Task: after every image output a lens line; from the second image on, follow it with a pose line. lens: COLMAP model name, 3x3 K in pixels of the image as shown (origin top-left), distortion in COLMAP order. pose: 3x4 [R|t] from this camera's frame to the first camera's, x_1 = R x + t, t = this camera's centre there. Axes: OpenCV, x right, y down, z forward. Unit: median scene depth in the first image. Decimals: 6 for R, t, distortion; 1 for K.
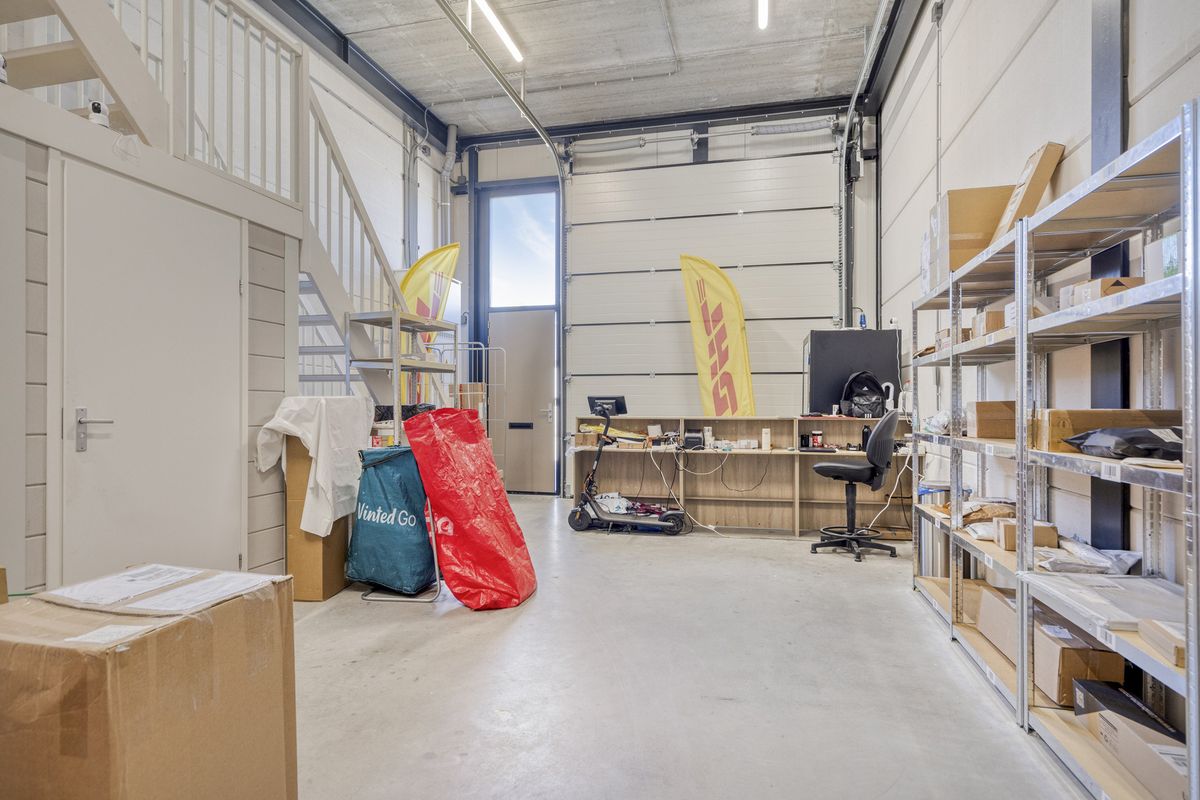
lens RADIAL K [[656.7, 0, 600.0], [0, 656.7, 400.0], [0, 0, 1]] dist [0.001681, 0.000271]
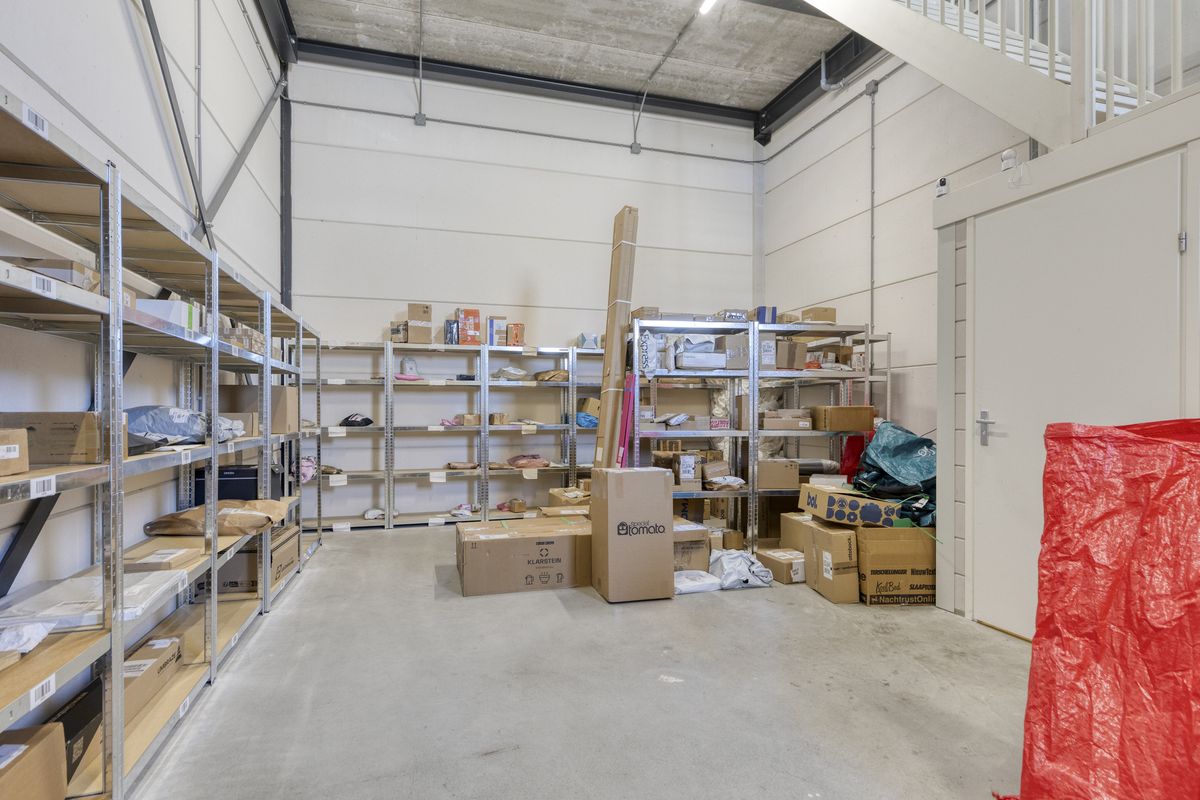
lens RADIAL K [[610.5, 0, 602.6], [0, 610.5, 415.3], [0, 0, 1]] dist [-0.000088, -0.000002]
pose [[-0.860574, -0.001190, -0.509324, 0.425573], [-0.001915, 0.999998, 0.000899, 0.020806], [0.509321, 0.001749, -0.860575, 1.607646]]
